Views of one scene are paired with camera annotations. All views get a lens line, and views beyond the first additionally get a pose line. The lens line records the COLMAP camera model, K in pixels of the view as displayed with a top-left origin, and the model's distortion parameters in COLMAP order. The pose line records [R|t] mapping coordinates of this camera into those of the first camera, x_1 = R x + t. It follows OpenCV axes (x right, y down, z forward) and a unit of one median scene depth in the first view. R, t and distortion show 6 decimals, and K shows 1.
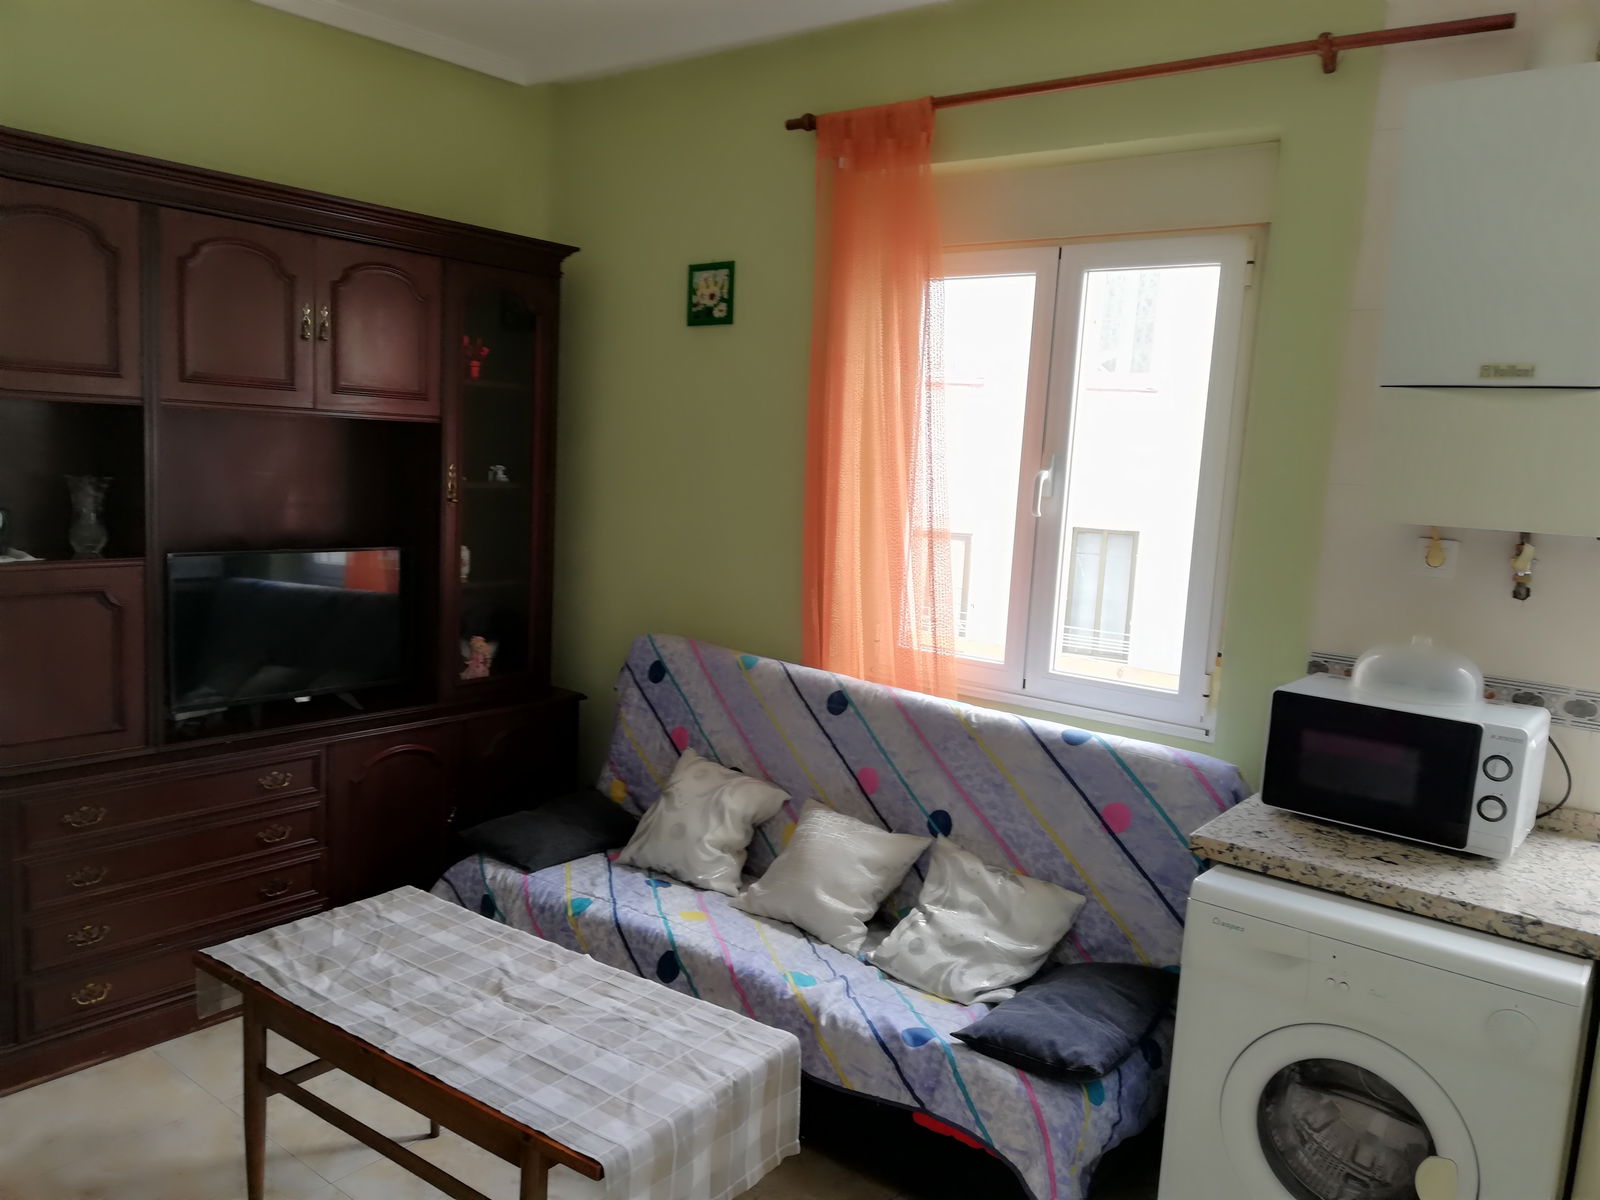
lens RADIAL K [[1217.8, 0, 809.6], [0, 1217.8, 596.3], [0, 0, 1]] dist [0.019842, -0.001952]
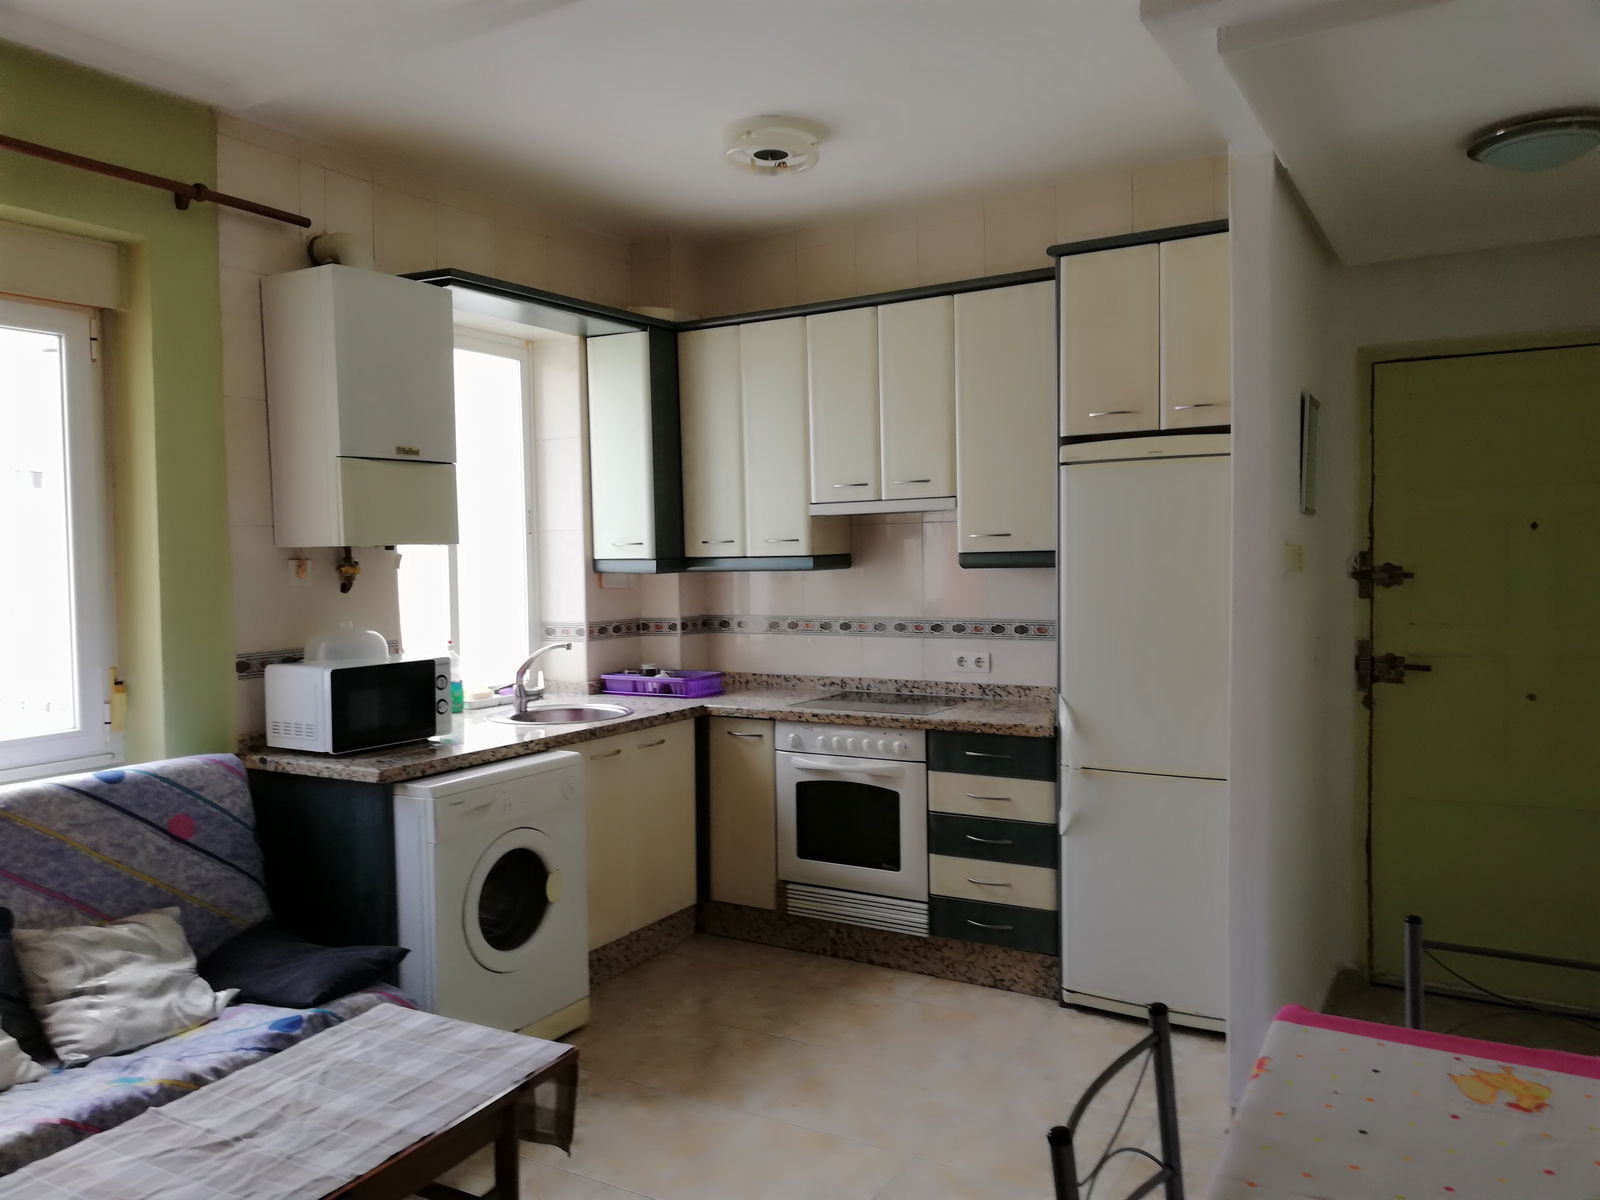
lens RADIAL K [[1217.8, 0, 809.6], [0, 1217.8, 596.3], [0, 0, 1]] dist [0.019842, -0.001952]
pose [[-0.136869, -0.092510, 0.986260, -0.950949], [0.130999, 0.985195, 0.110590, -0.080165], [-0.981889, 0.144336, -0.122724, 0.553222]]
